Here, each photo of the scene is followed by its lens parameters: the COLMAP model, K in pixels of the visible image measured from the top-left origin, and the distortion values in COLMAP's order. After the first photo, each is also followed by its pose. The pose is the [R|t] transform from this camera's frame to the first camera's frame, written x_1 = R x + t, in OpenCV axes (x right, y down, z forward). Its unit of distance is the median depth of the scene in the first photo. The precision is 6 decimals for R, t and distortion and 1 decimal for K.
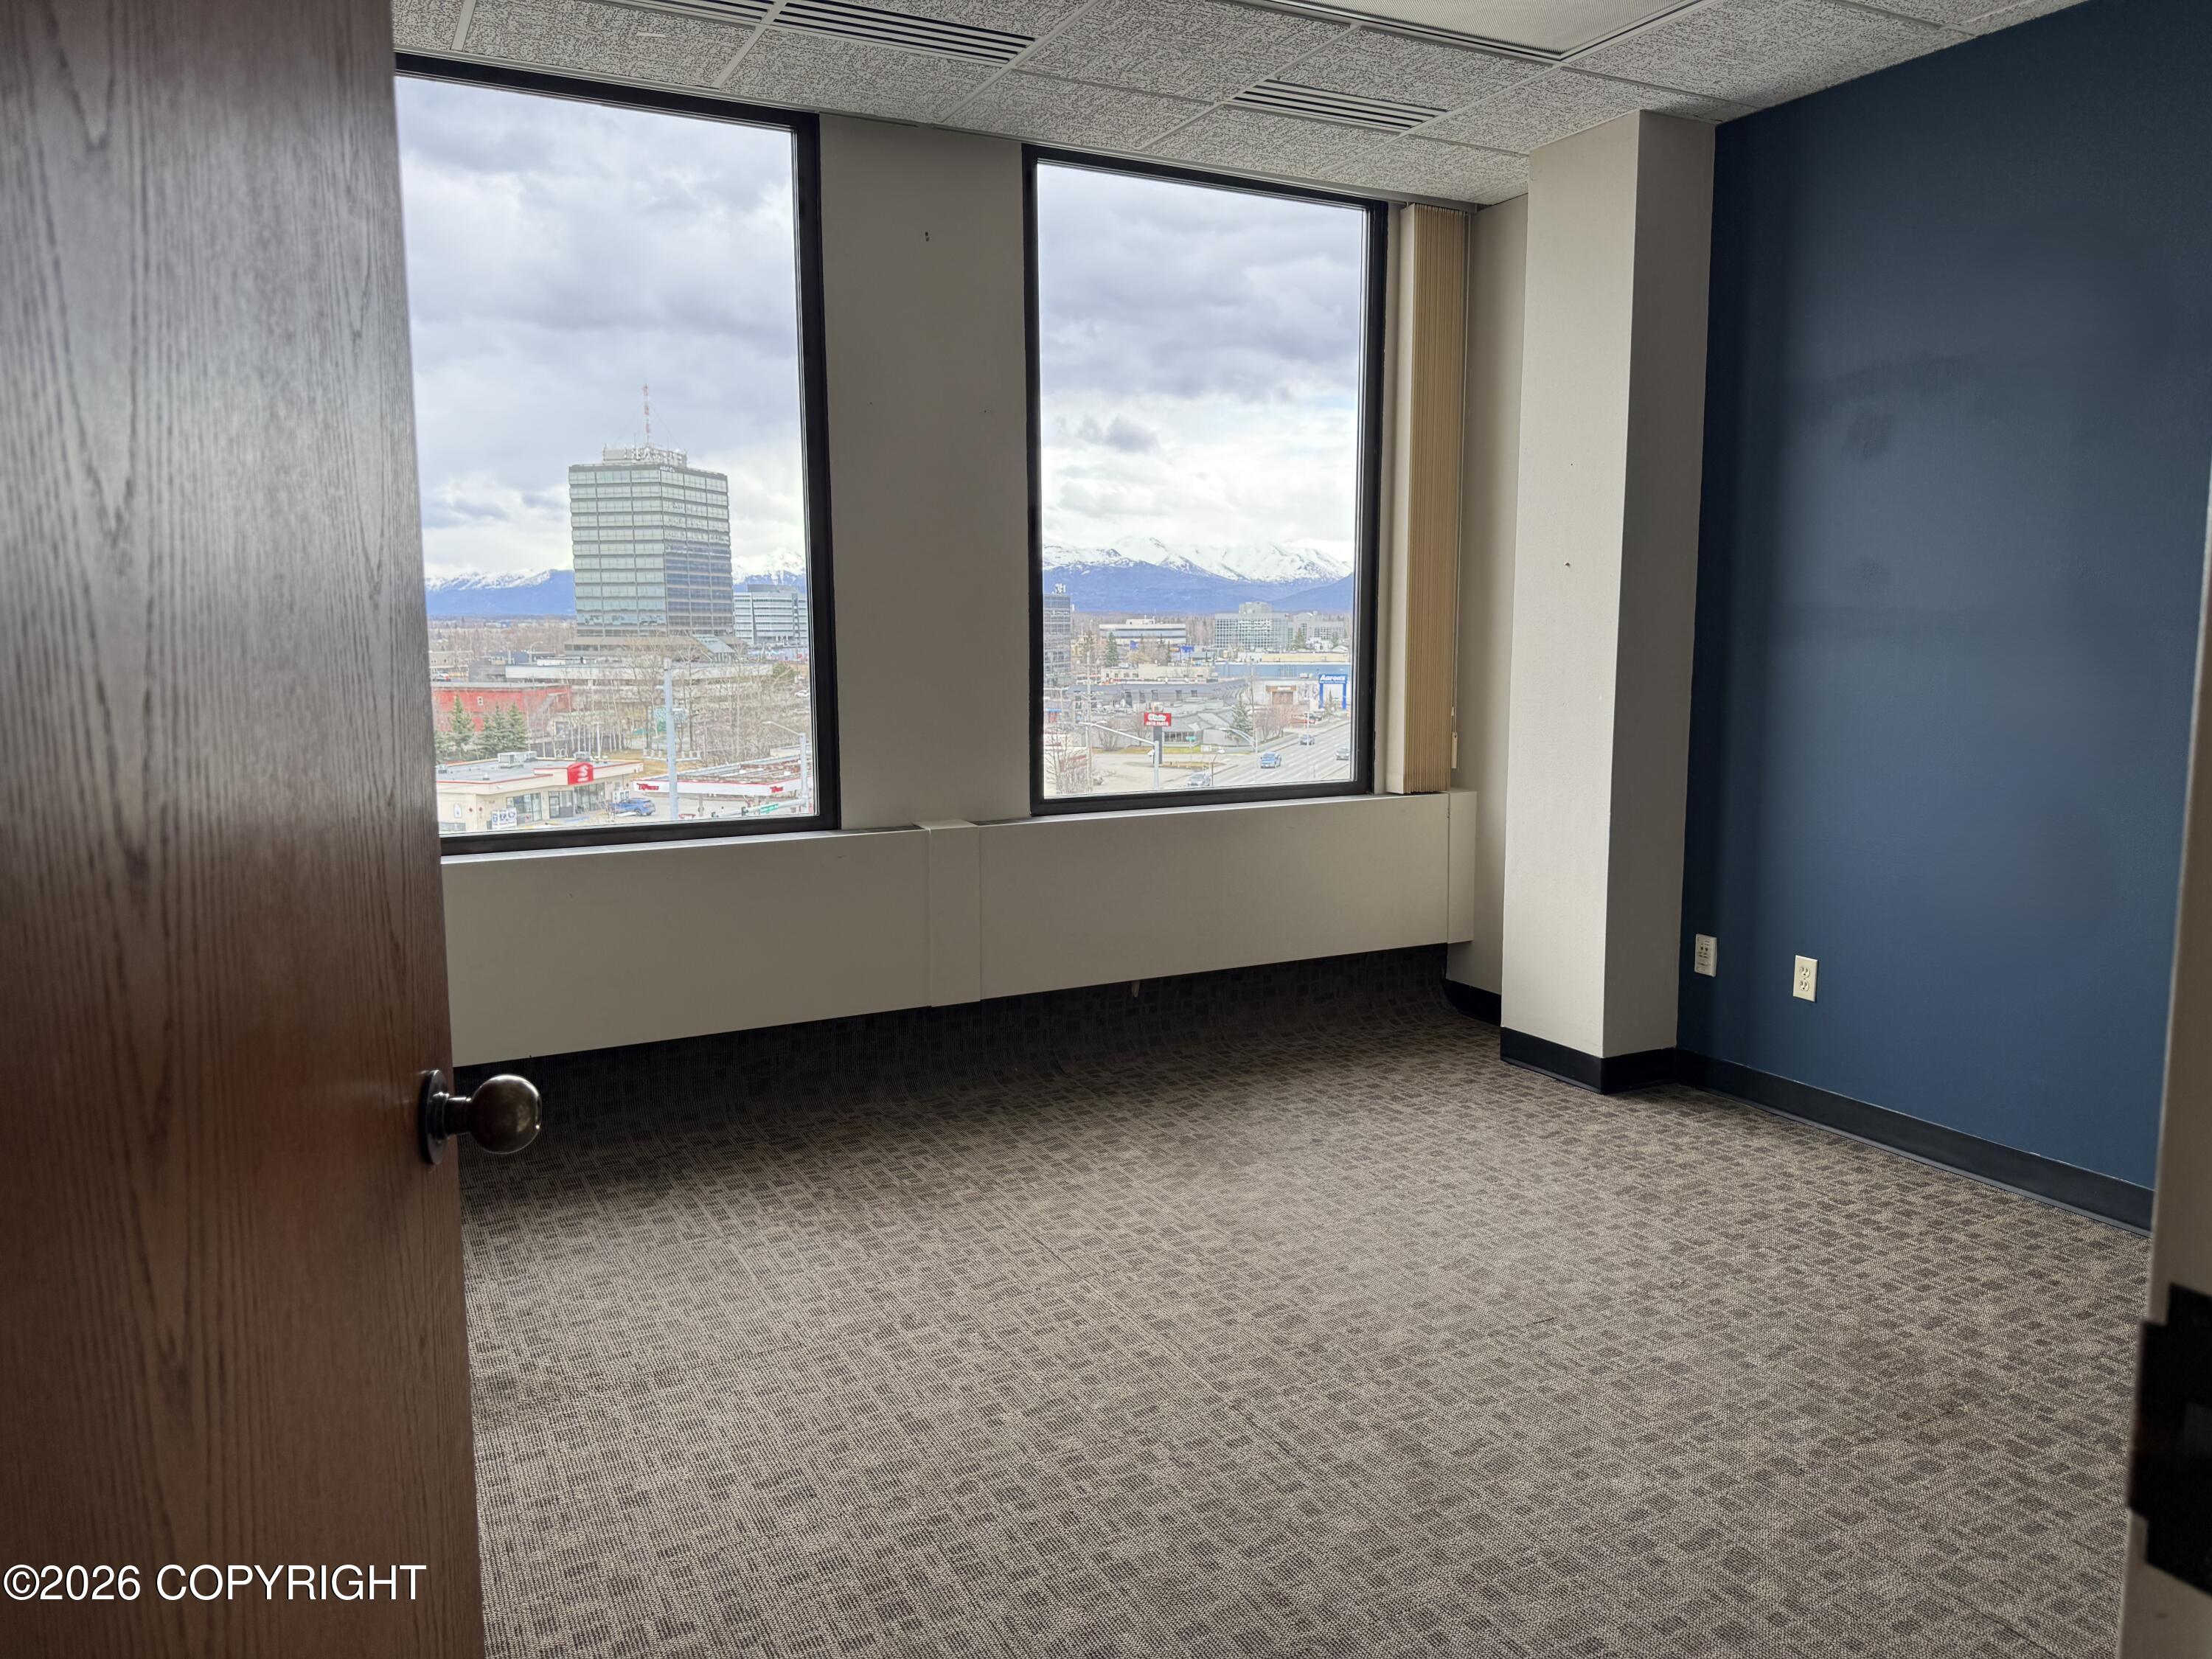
lens RADIAL K [[1569.0, 0, 1123.5], [0, 1569.0, 841.2], [0, 0, 1]] dist [0.045119, 0.005117]
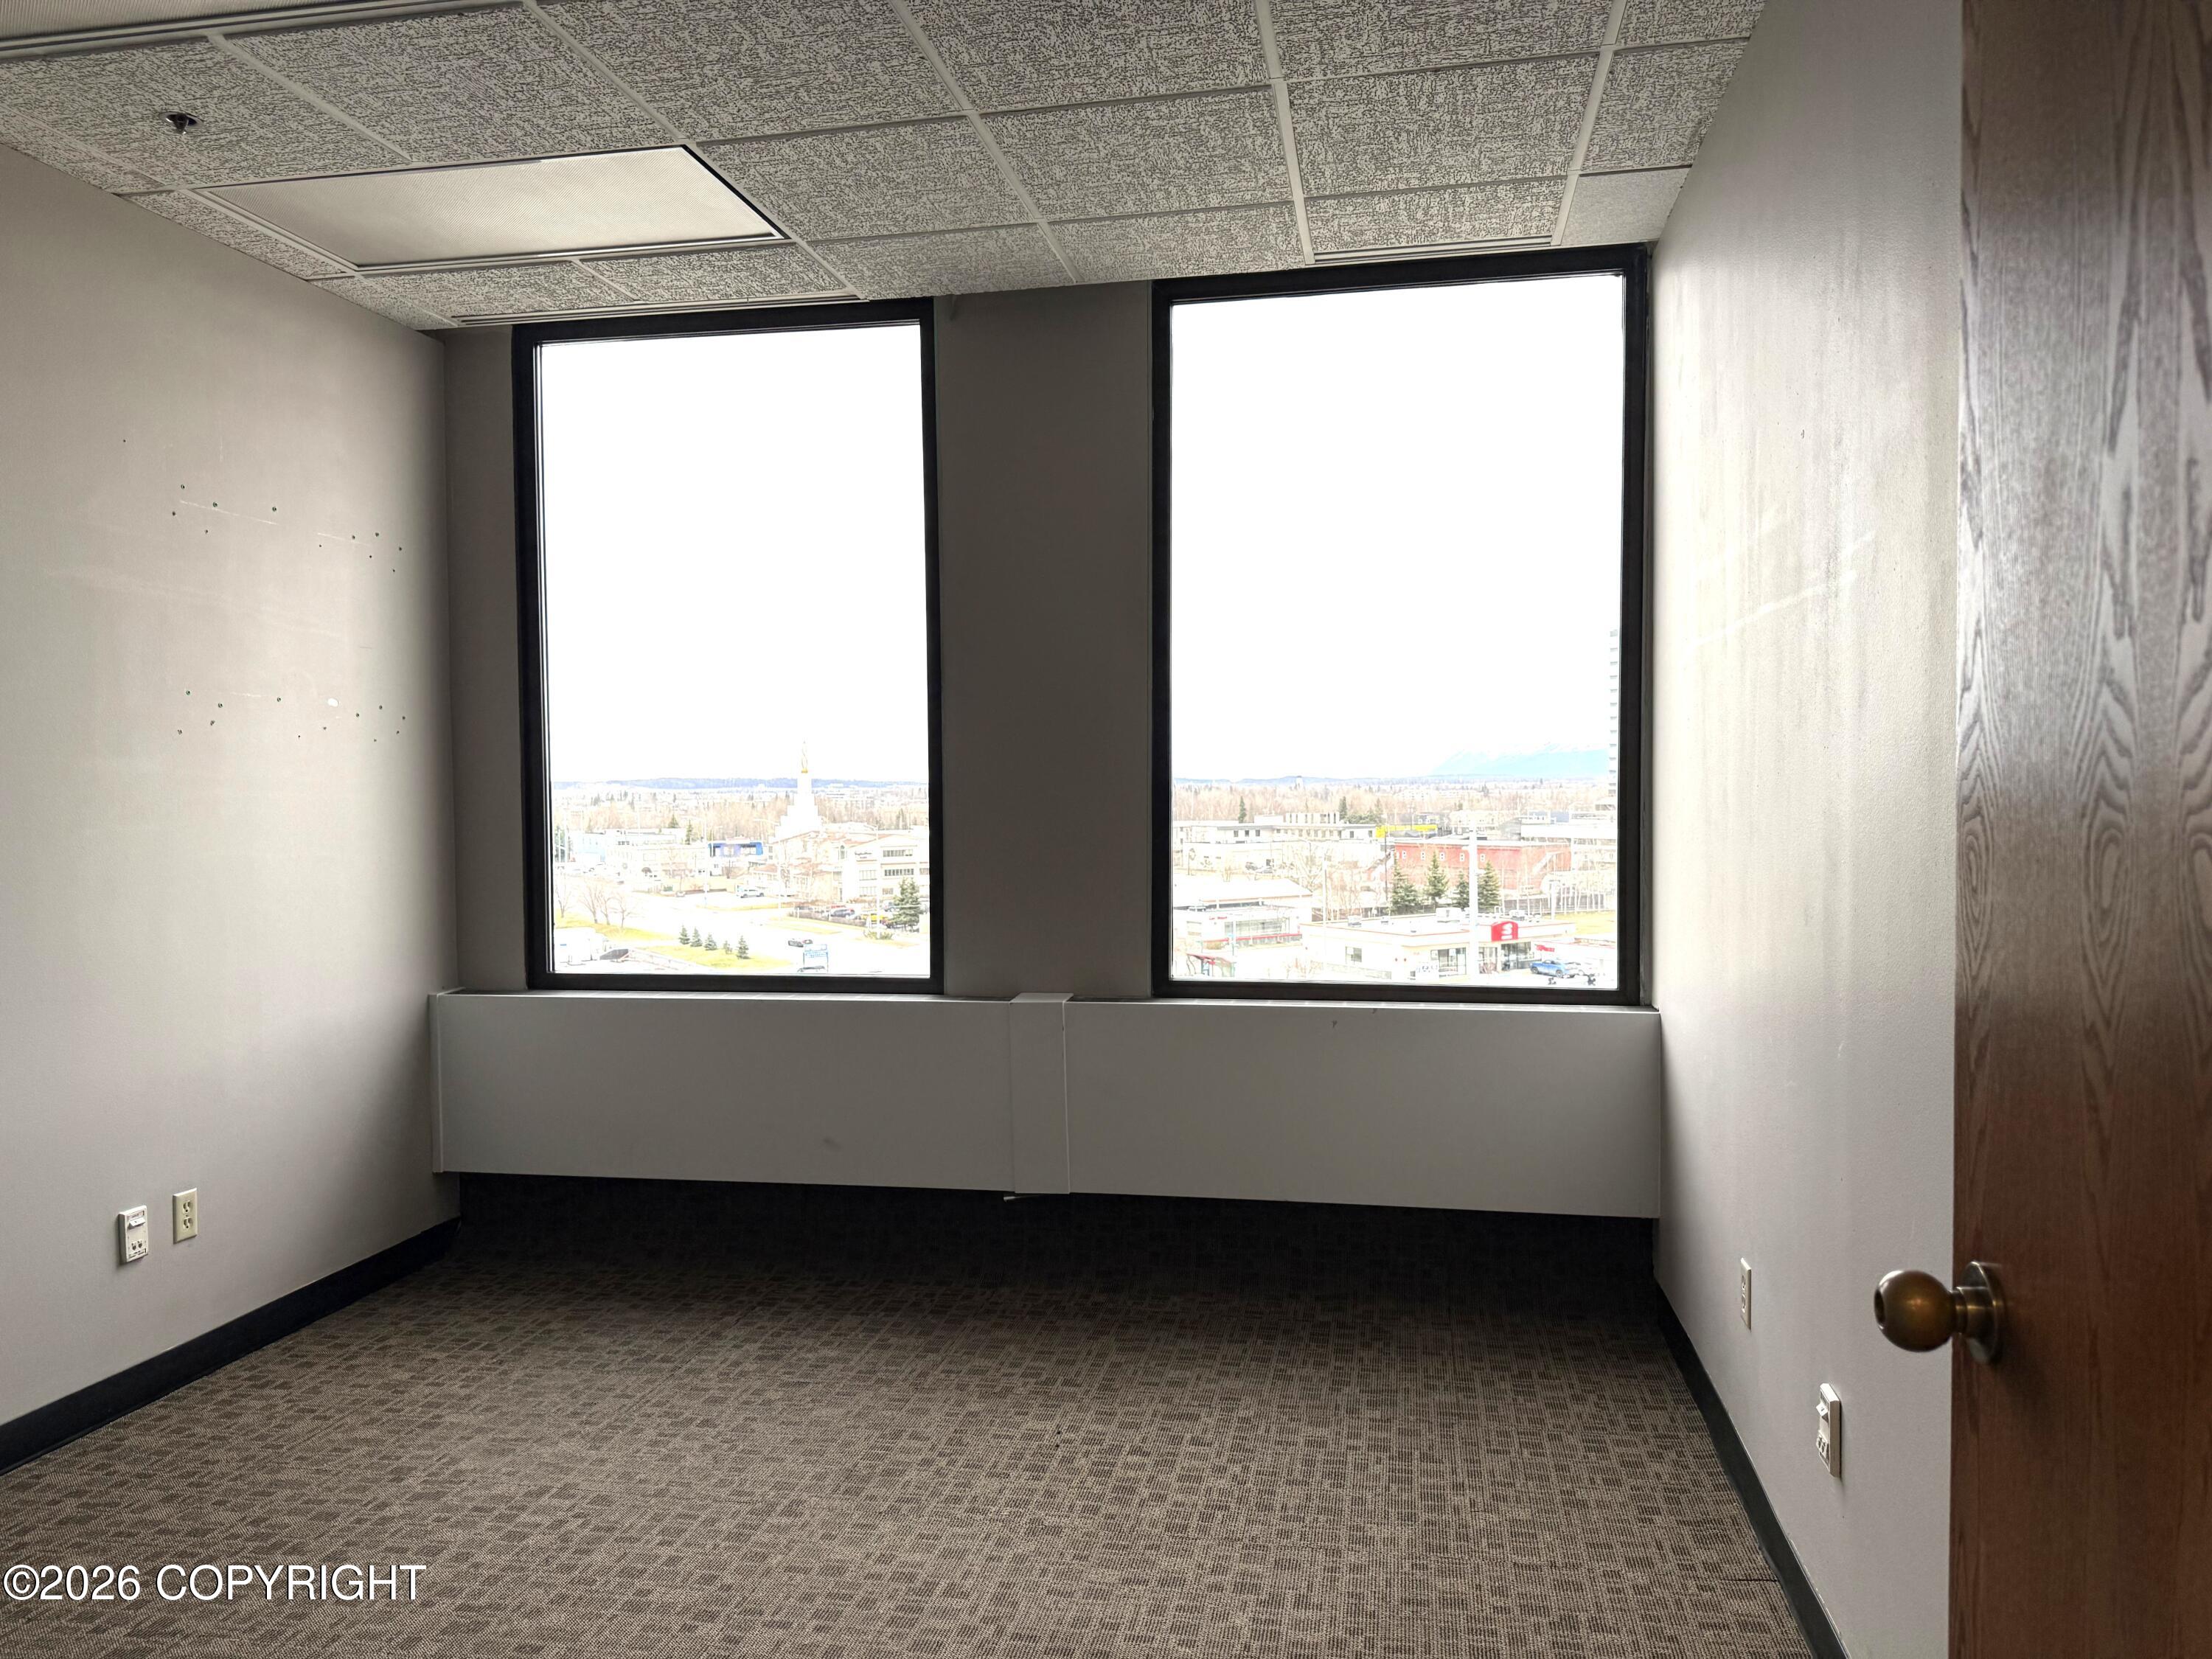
lens RADIAL K [[1569.0, 0, 1064.3], [0, 1569.0, 846.1], [0, 0, 1]] dist [0.045119, 0.005117]
pose [[0.789172, 0.020756, -0.613822, 0.457386], [-0.080314, 0.994334, -0.069635, -0.035761], [0.608899, 0.104253, 0.786368, 0.248097]]
